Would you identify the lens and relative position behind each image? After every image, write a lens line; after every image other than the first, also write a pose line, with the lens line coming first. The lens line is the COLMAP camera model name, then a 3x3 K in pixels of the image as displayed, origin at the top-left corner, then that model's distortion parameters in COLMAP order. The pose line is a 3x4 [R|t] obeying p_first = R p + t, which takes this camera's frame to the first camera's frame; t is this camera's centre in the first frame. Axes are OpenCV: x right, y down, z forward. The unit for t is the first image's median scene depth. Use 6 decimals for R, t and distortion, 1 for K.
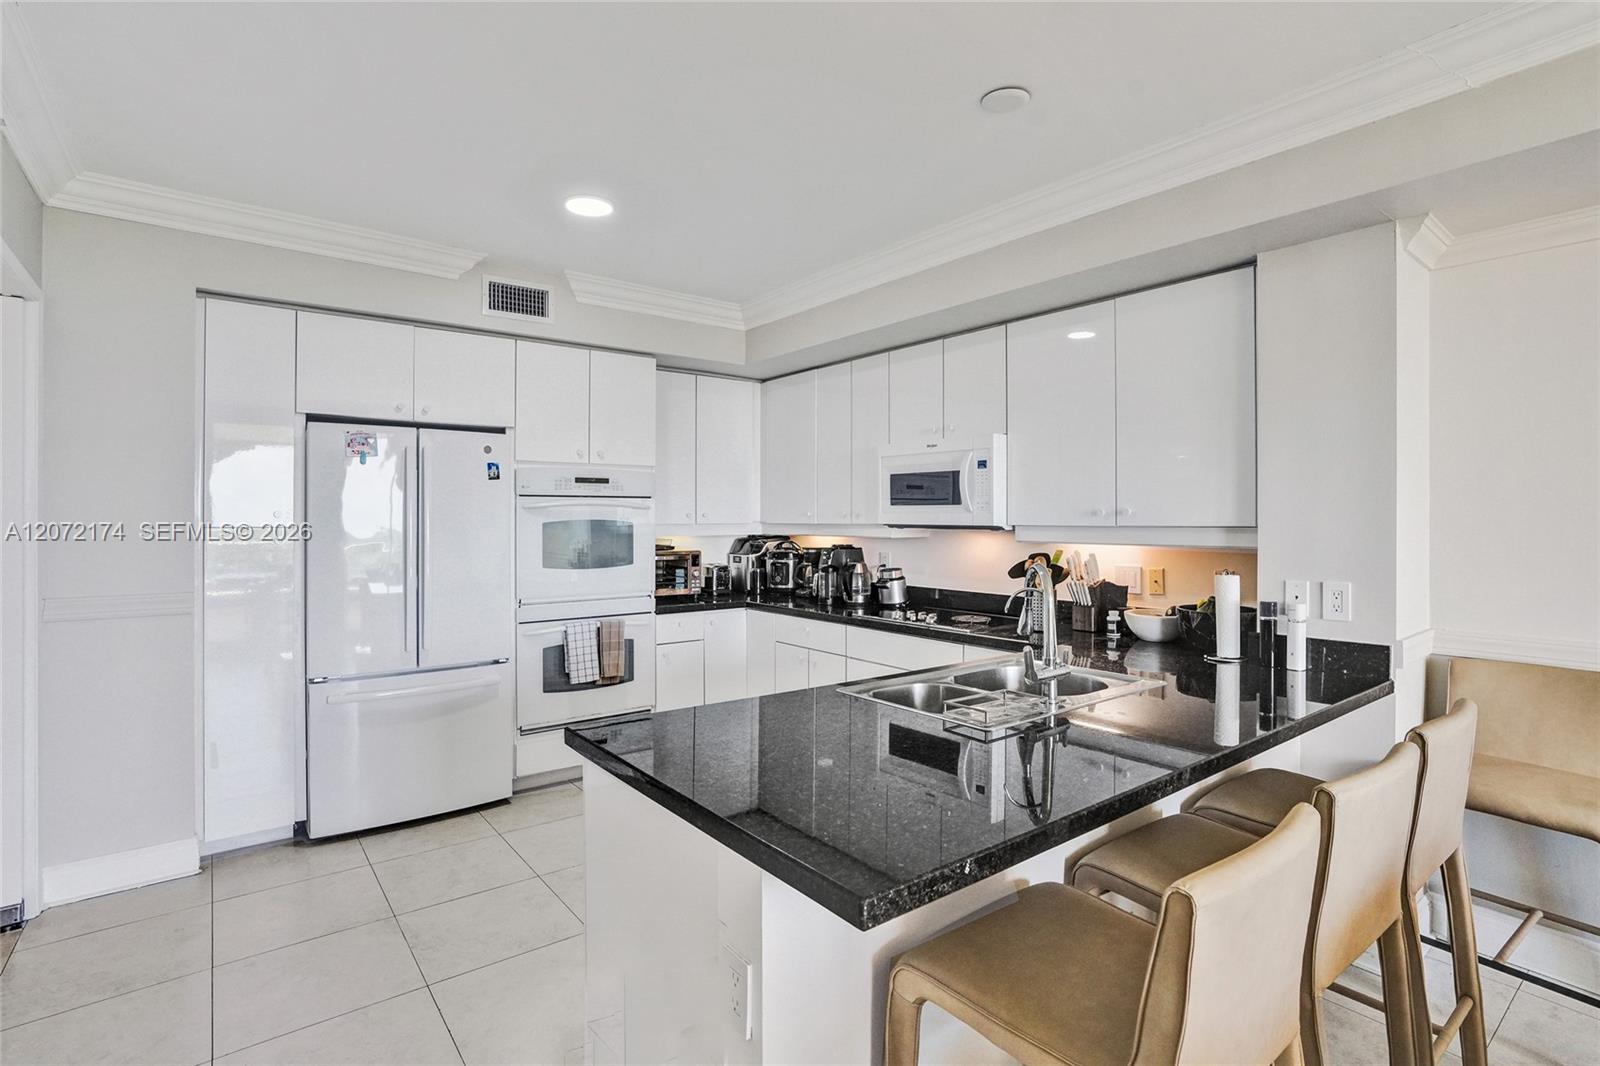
lens RADIAL K [[756.3, 0, 800.0], [0, 756.3, 533.0], [0, 0, 1]] dist [0.000783, -0.000072]
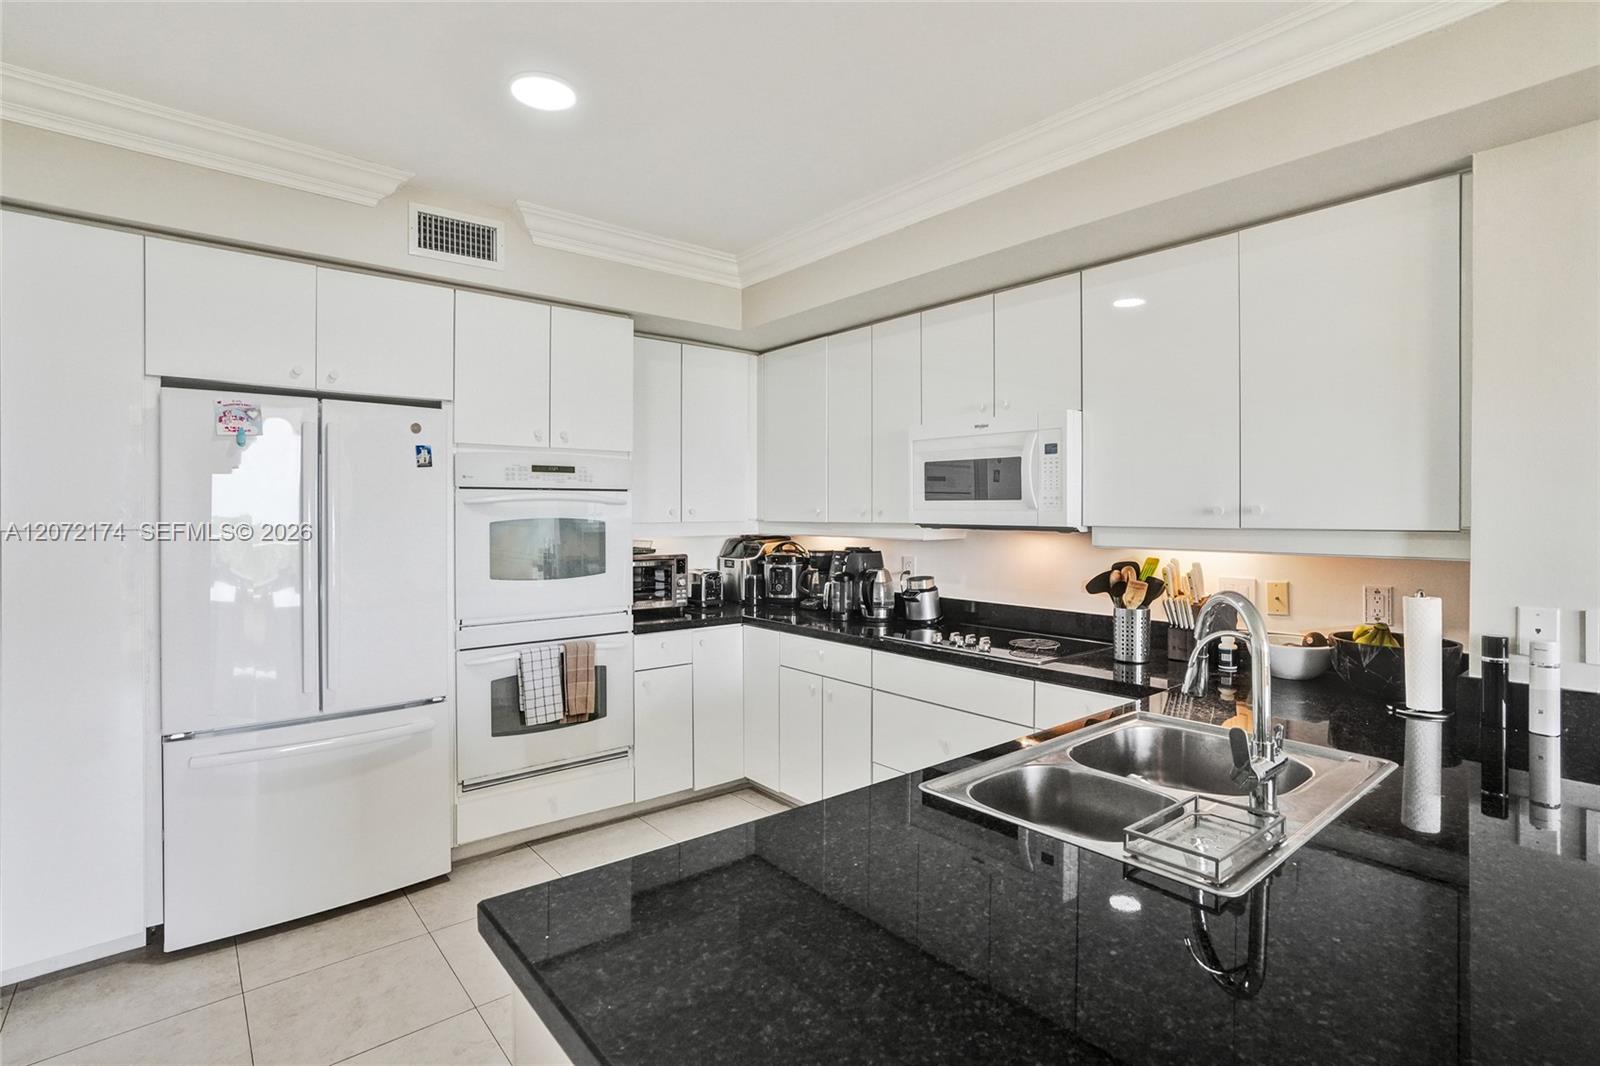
lens RADIAL K [[764.0, 0, 800.0], [0, 764.0, 533.0], [0, 0, 1]] dist [-0.001002, 0.000222]
pose [[0.999520, -0.000433, 0.030990, -0.041700], [0.000202, 0.999972, 0.007467, -0.008279], [-0.030992, -0.007457, 0.999492, 0.193961]]
